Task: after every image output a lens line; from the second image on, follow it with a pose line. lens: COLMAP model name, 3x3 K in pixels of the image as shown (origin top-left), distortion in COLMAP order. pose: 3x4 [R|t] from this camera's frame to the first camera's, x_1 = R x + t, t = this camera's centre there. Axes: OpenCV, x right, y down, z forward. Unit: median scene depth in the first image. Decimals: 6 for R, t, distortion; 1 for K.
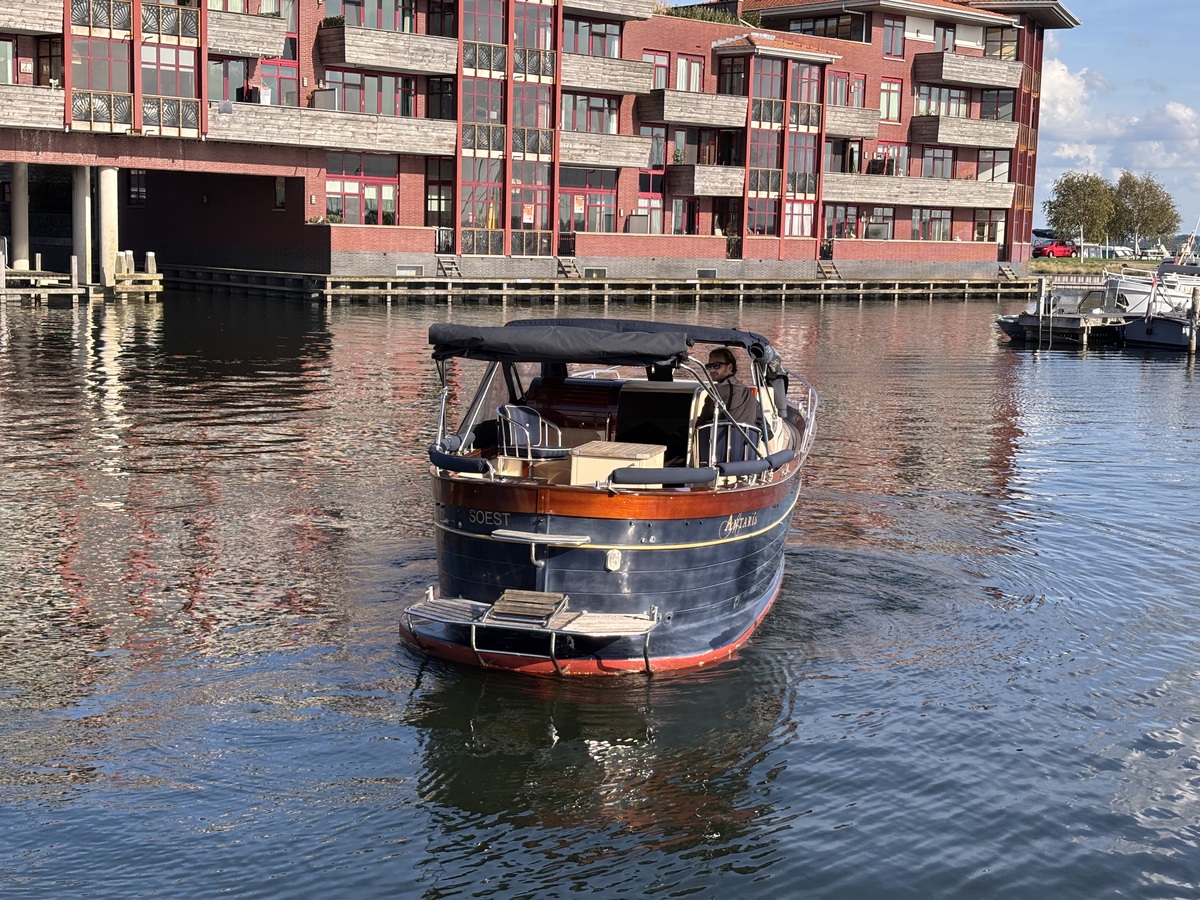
lens RADIAL K [[1813.8, 0, 620.0], [0, 1813.8, 455.0], [0, 0, 1]] dist [0.254449, -0.977557]
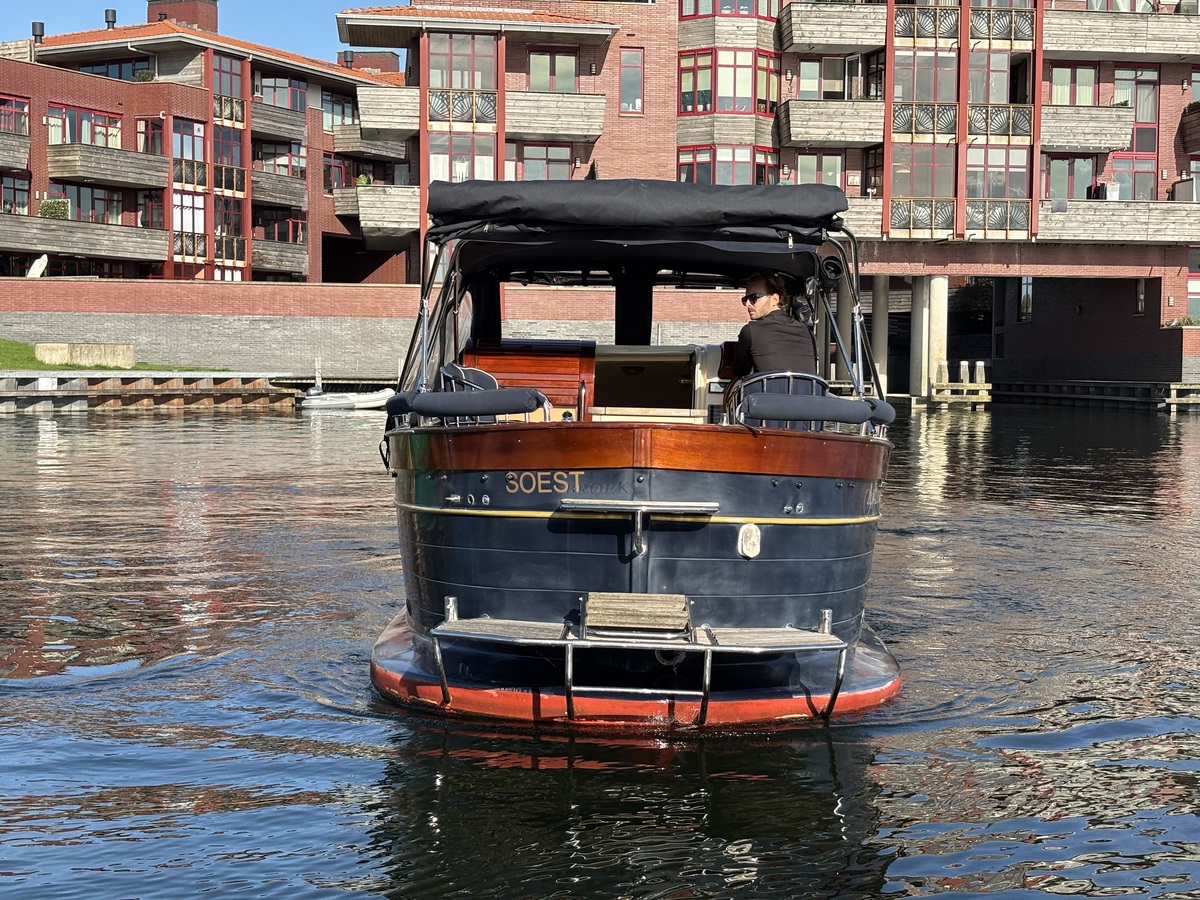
lens RADIAL K [[1813.8, 0, 620.0], [0, 1813.8, 455.0], [0, 0, 1]] dist [0.254449, -0.977557]
pose [[0.821868, 0.008731, -0.569611, 0.110533], [-0.055281, 0.996386, -0.064490, 0.008712], [0.566990, 0.084491, 0.819380, 0.091788]]
